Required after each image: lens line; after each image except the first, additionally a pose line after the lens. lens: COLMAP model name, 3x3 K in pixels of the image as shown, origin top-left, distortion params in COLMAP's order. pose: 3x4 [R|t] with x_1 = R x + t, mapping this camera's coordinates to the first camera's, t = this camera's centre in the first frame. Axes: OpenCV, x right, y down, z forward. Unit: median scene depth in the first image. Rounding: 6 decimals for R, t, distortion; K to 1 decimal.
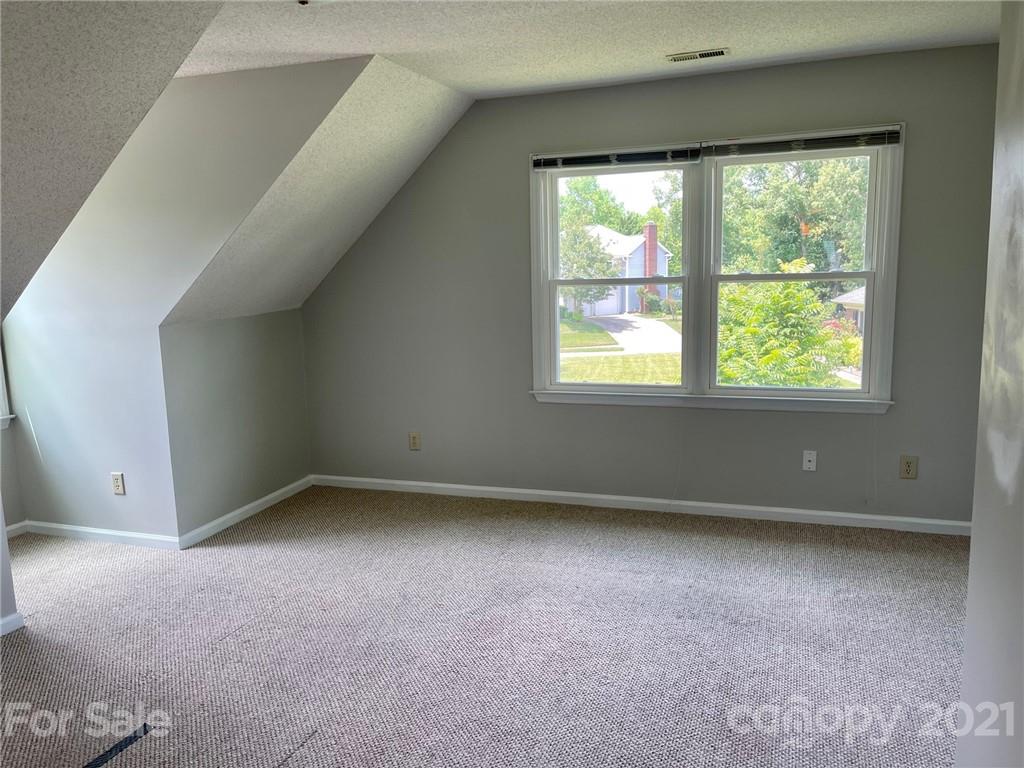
lens RADIAL K [[777.4, 0, 511.0], [0, 777.4, 395.2], [0, 0, 1]] dist [0.064190, -0.081444]
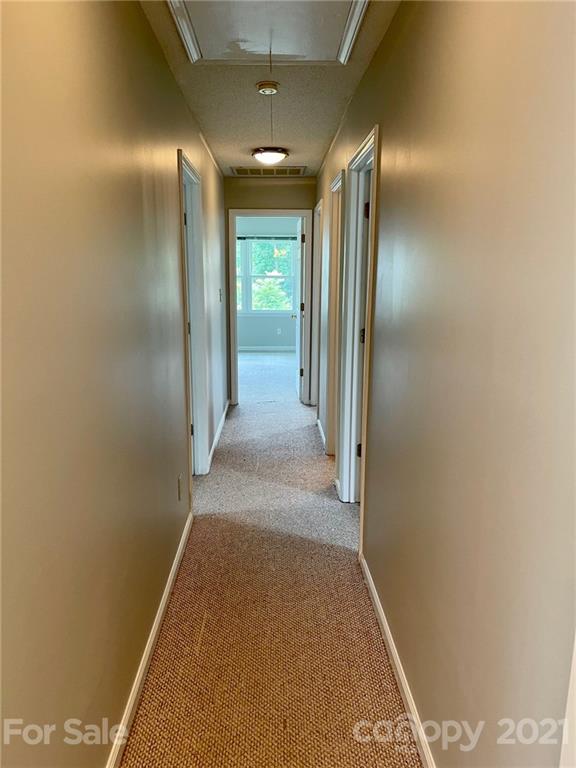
lens RADIAL K [[583.0, 0, 288.0], [0, 583.0, 384.0], [0, 0, 1]] dist [0.064190, -0.081444]
pose [[0.931759, -0.039958, 0.360871, -0.503851], [0.029611, 0.998978, 0.034159, 0.224992], [-0.361867, -0.021142, 0.931990, -1.371971]]
